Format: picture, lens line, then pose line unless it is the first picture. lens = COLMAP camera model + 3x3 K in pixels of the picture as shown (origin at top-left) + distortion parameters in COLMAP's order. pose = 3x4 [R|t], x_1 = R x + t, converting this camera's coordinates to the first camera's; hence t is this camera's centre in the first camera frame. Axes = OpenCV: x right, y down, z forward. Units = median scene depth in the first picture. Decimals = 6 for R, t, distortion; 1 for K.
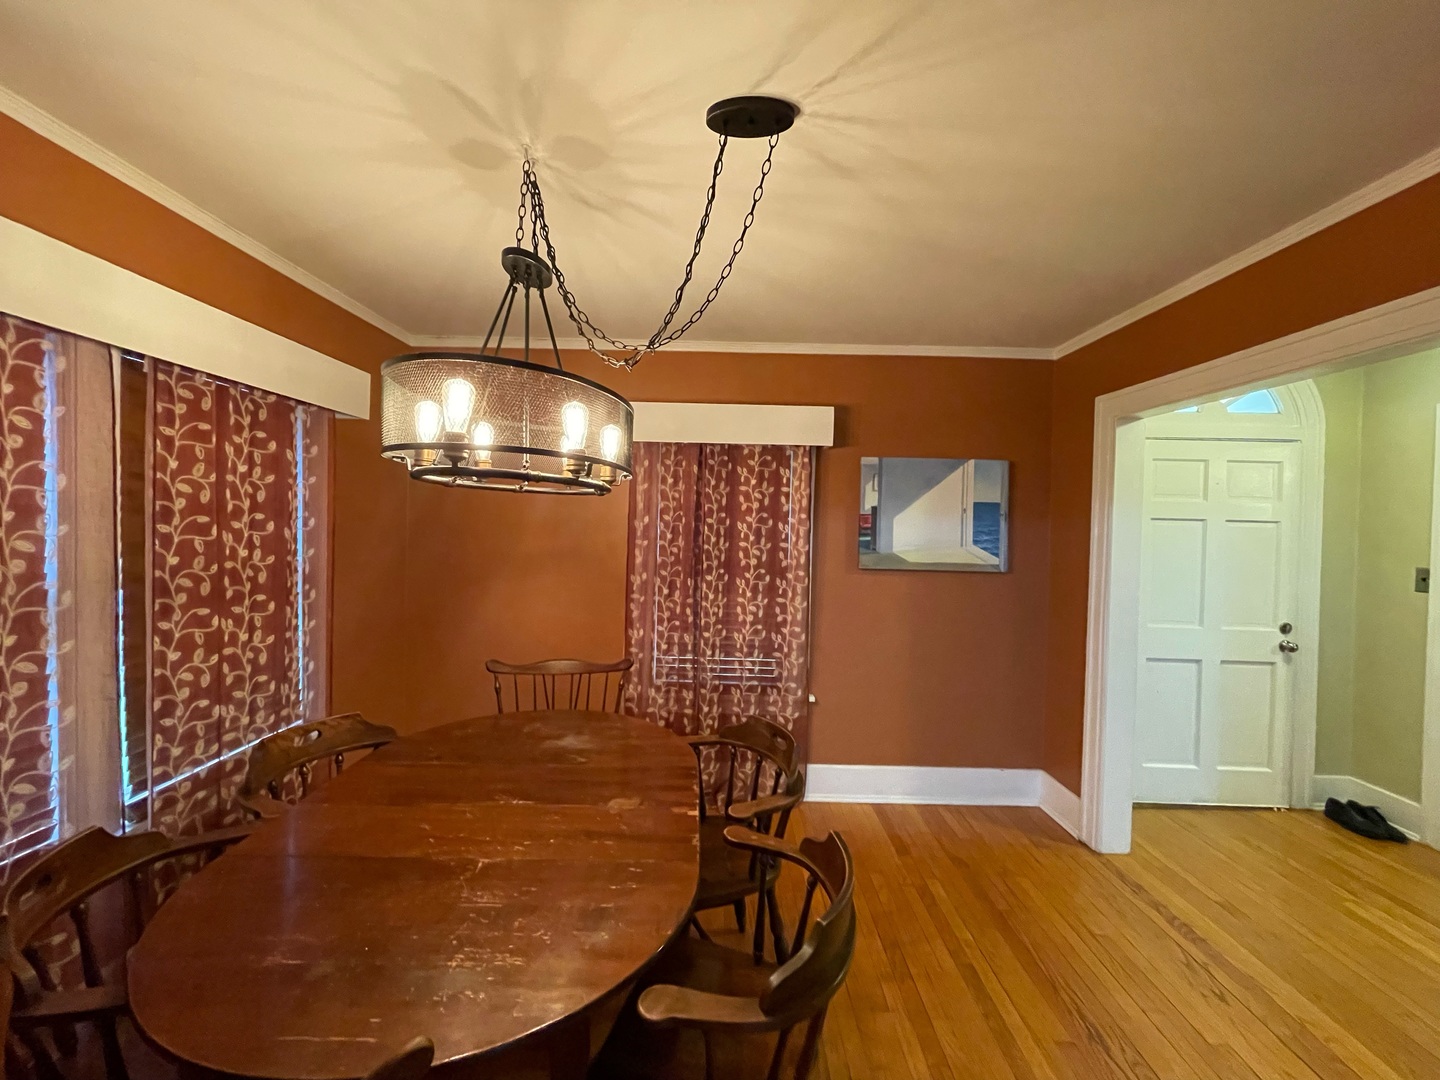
lens RADIAL K [[583.0, 0, 717.3], [0, 583.0, 537.8], [0, 0, 1]] dist [-0.002774, -0.000508]
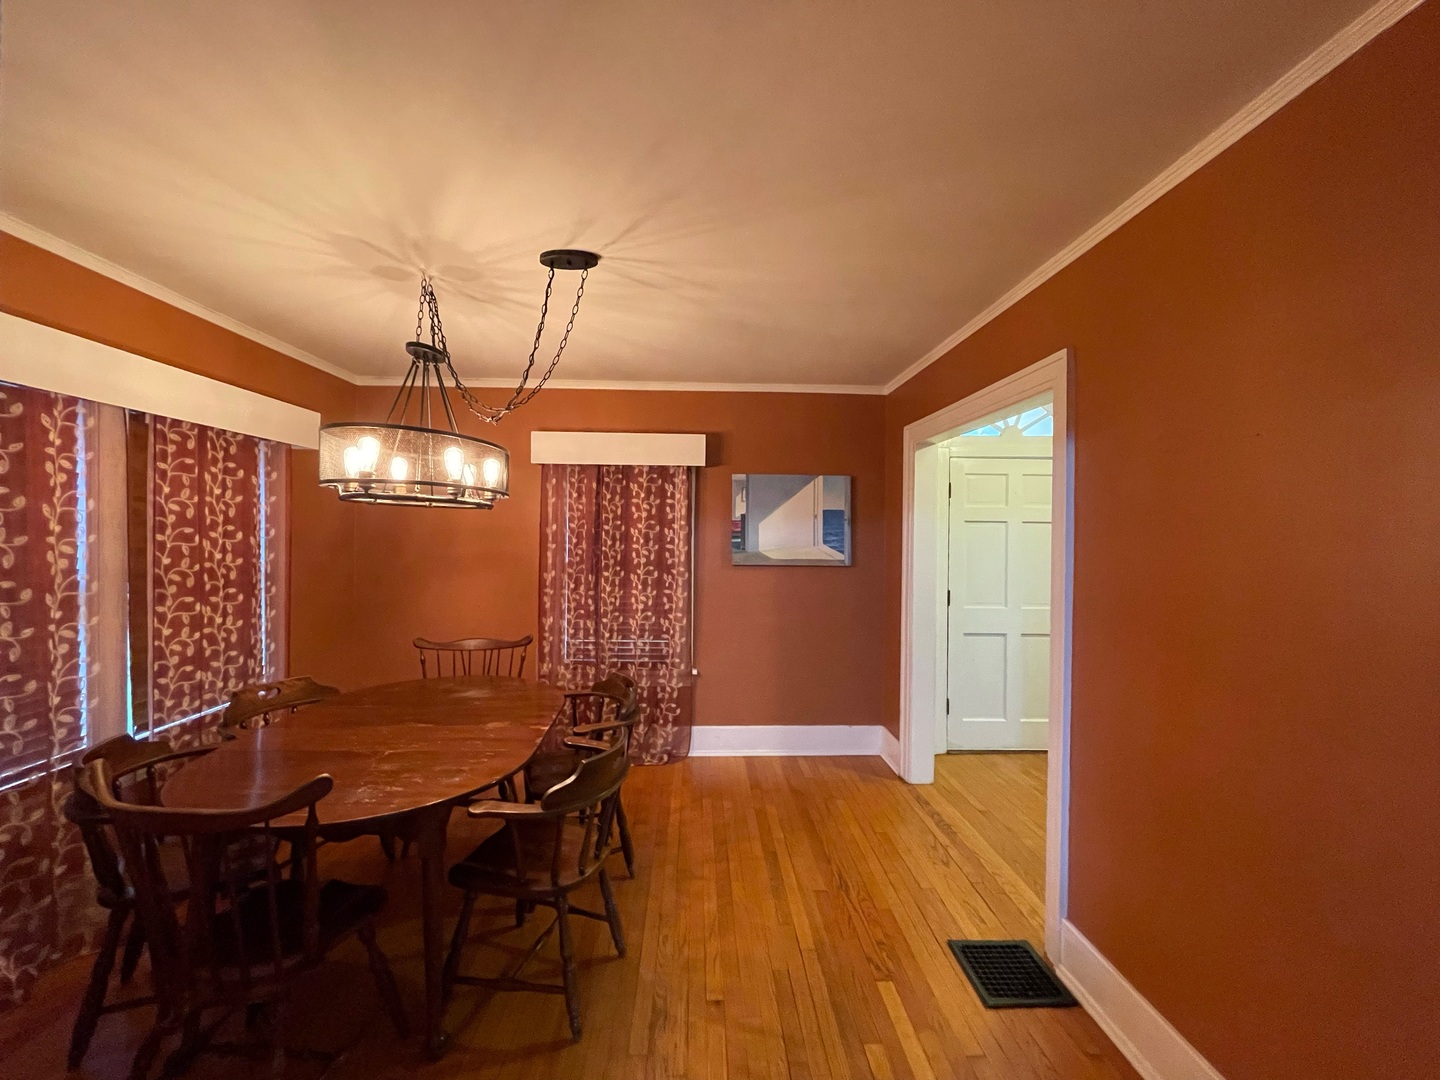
lens RADIAL K [[584.7, 0, 716.5], [0, 584.7, 539.1], [0, 0, 1]] dist [-0.001482, 0.000016]
pose [[0.999021, -0.013856, 0.042004, 0.214318], [0.014378, 0.999823, -0.012151, 0.017267], [-0.041828, 0.012743, 0.999044, -0.308661]]
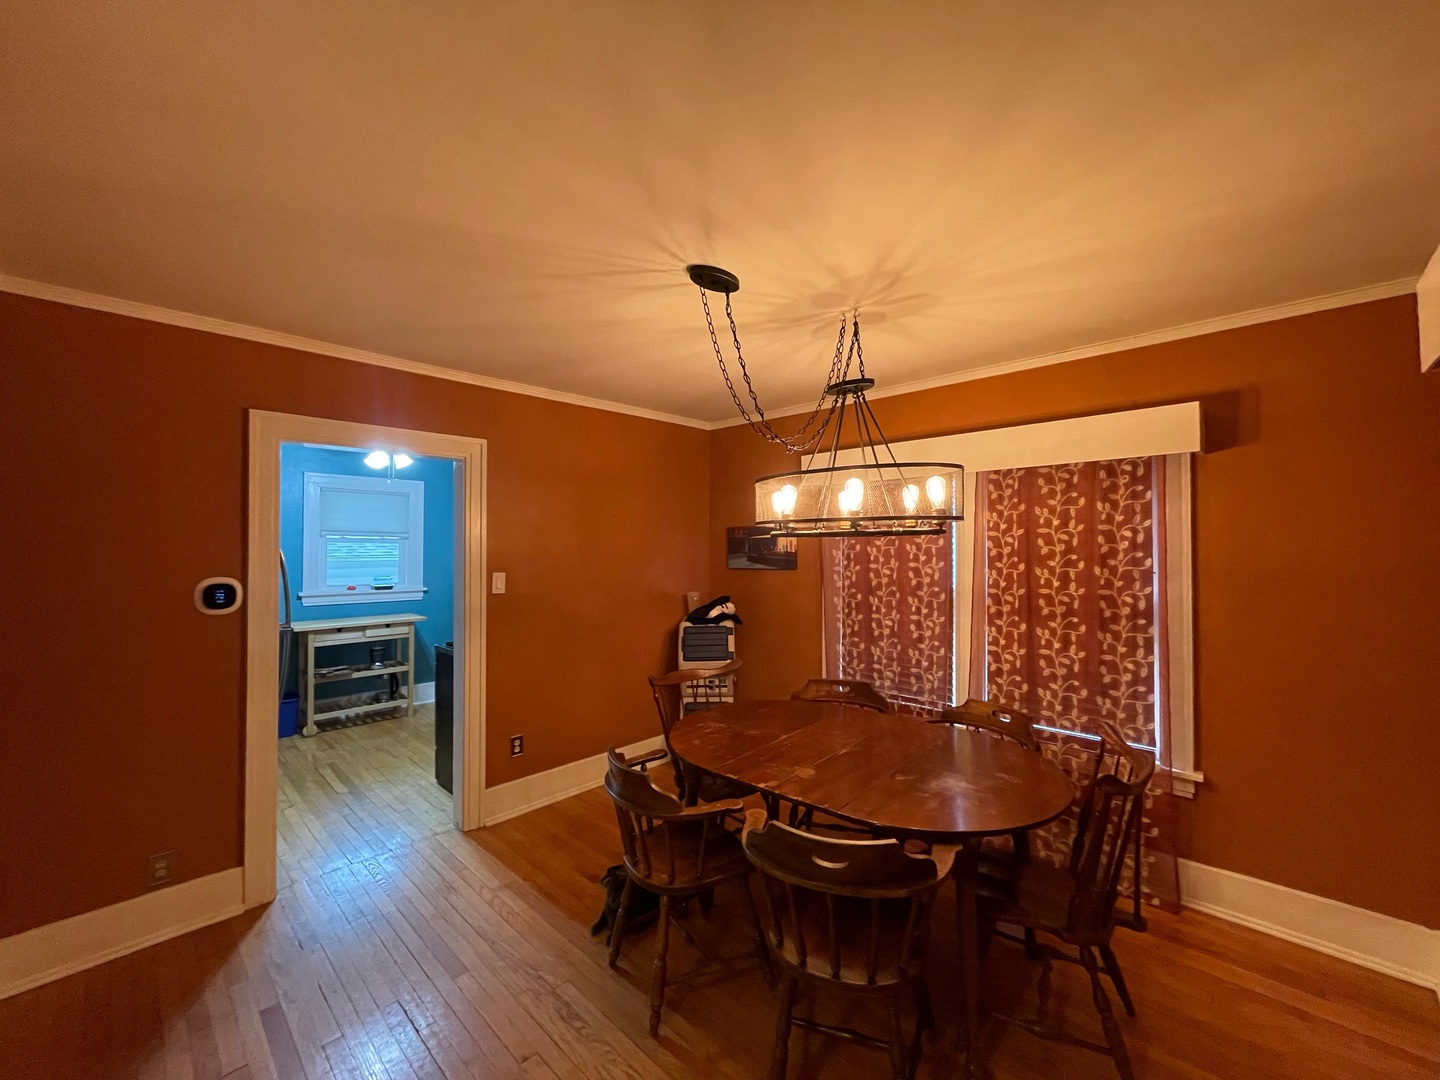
lens RADIAL K [[583.0, 0, 717.3], [0, 583.0, 537.8], [0, 0, 1]] dist [-0.002774, -0.000508]
pose [[-0.690318, -0.031704, -0.722811, 0.630762], [-0.026183, 0.999480, -0.018833, -0.030818], [0.723032, 0.005925, -0.690789, 1.174950]]
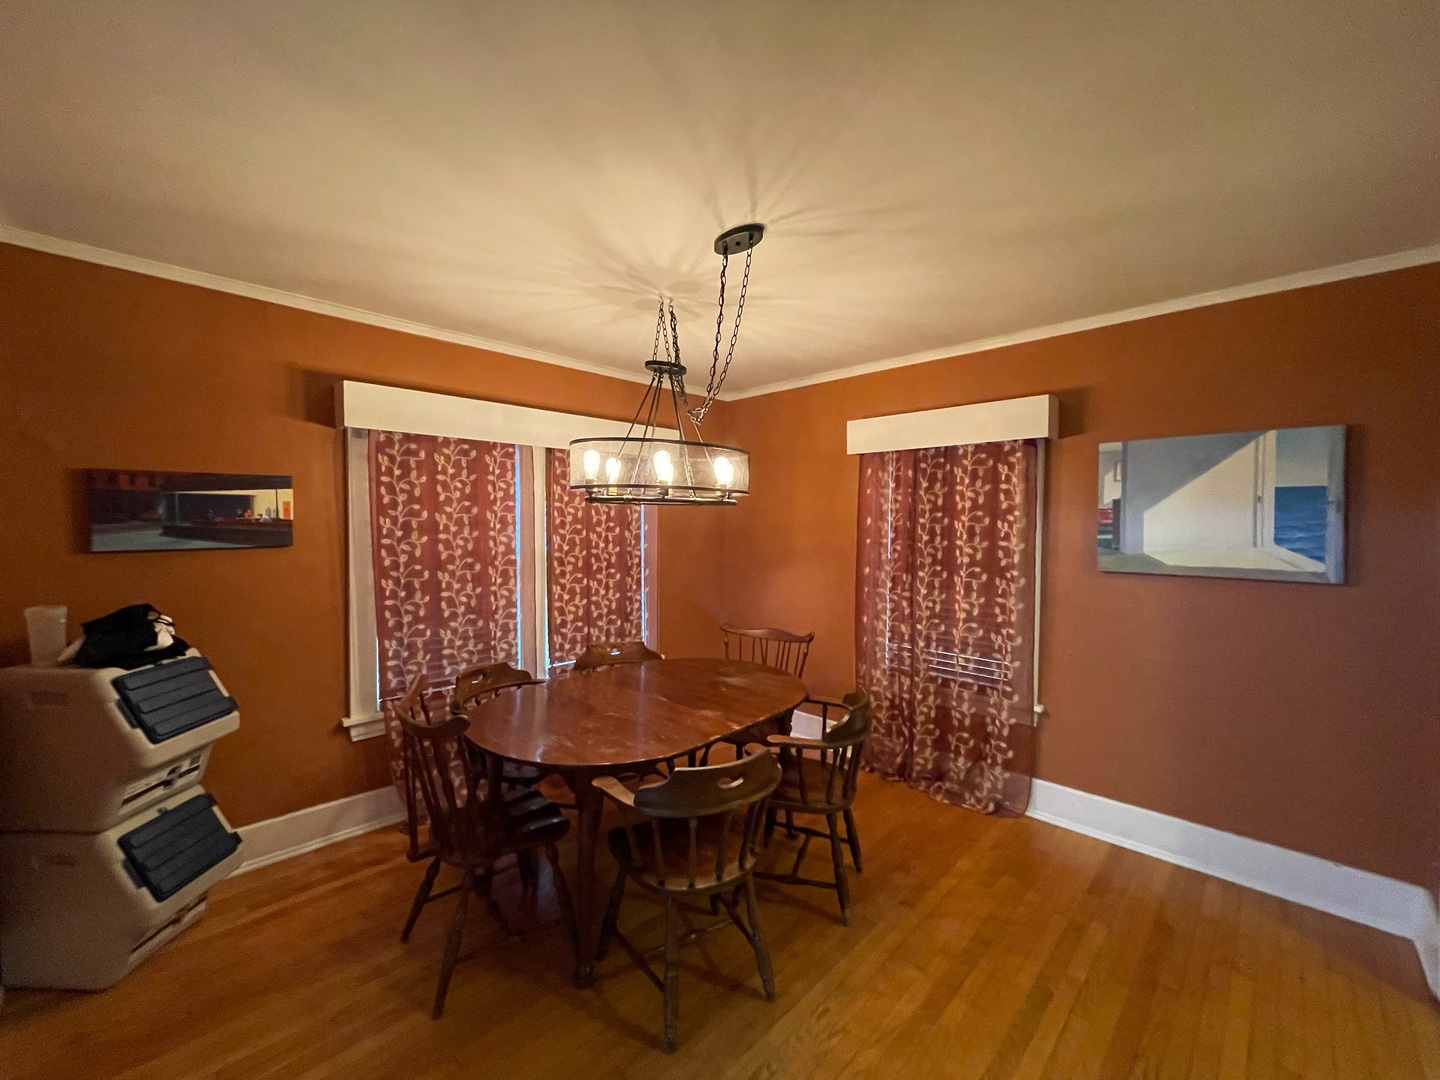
lens RADIAL K [[583.0, 0, 717.3], [0, 583.0, 537.8], [0, 0, 1]] dist [-0.002774, -0.000508]
pose [[0.717238, -0.002413, -0.696824, 0.593816], [-0.001331, 0.999987, -0.004834, 0.010414], [0.696827, 0.004394, 0.717226, -0.036085]]
